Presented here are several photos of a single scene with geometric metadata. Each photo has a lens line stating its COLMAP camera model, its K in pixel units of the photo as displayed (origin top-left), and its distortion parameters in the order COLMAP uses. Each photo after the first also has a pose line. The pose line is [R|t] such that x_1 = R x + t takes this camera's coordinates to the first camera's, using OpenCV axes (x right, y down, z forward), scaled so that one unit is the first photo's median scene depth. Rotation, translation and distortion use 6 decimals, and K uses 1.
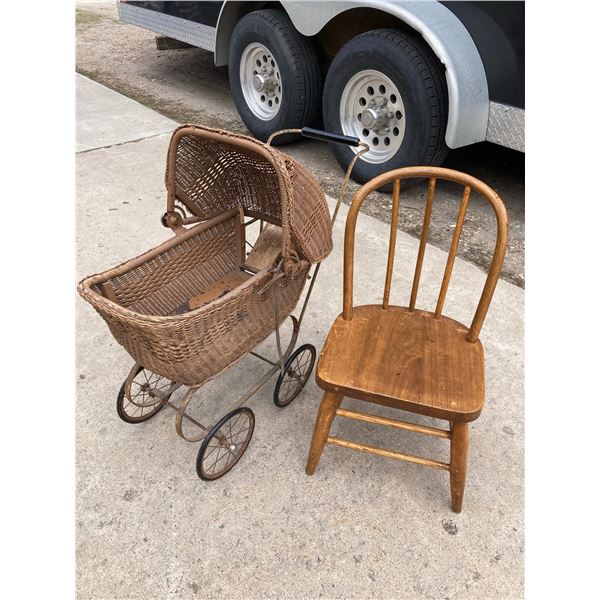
lens RADIAL K [[482.5, 0, 302.4], [0, 482.5, 299.3], [0, 0, 1]] dist [0.015594, -0.018293]
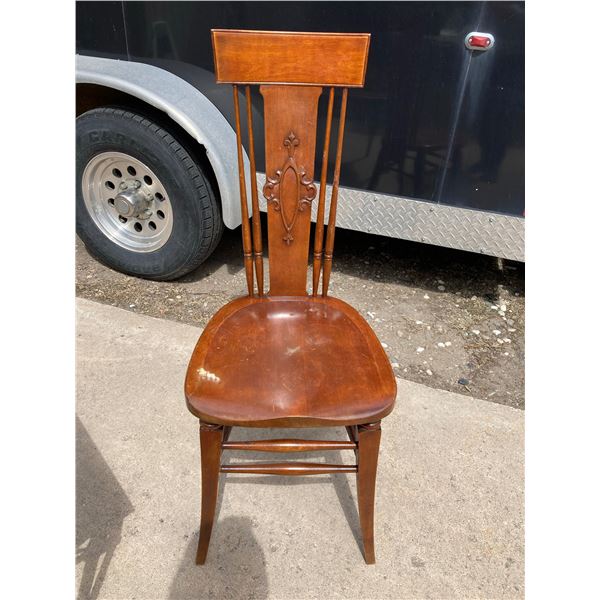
lens RADIAL K [[482.5, 0, 294.2], [0, 482.5, 300.4], [0, 0, 1]] dist [0.015594, -0.018293]
pose [[0.860660, -0.257965, 0.438997, -0.024249], [0.277185, 0.960586, 0.021036, -0.165835], [-0.427121, 0.103578, 0.898242, 0.143678]]
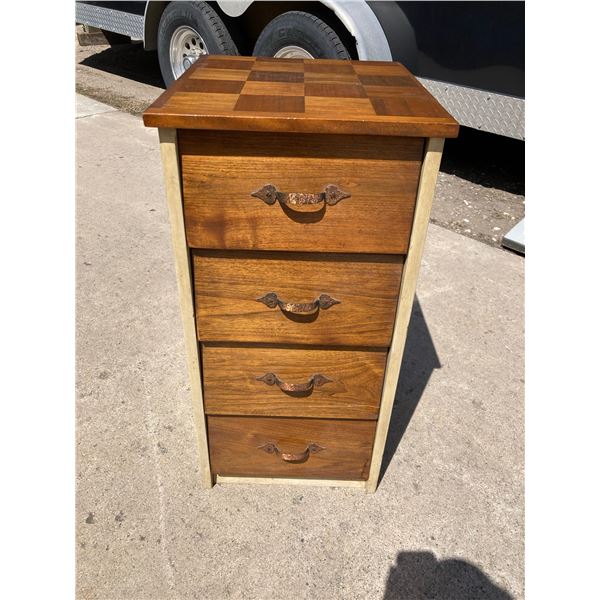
lens RADIAL K [[482.5, 0, 301.0], [0, 482.5, 301.0], [0, 0, 1]] dist [0.015594, -0.018293]
pose [[0.989757, -0.052327, 0.132827, -0.019350], [0.054719, 0.998398, -0.014414, 0.142241], [-0.131860, 0.021535, 0.991034, -0.109970]]
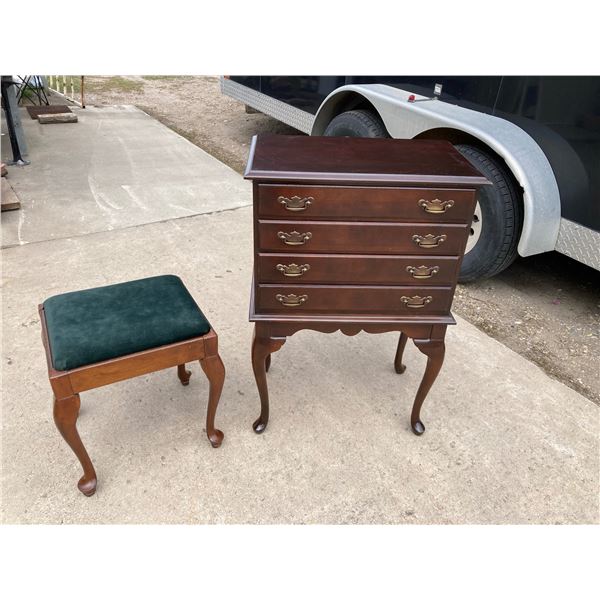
lens RADIAL K [[482.5, 0, 298.0], [0, 482.5, 308.8], [0, 0, 1]] dist [0.015594, -0.018293]
pose [[0.990191, 0.101711, -0.095794, -0.087659], [-0.107154, 0.992802, -0.053494, -0.073342], [0.089664, 0.063234, 0.993963, -0.156144]]
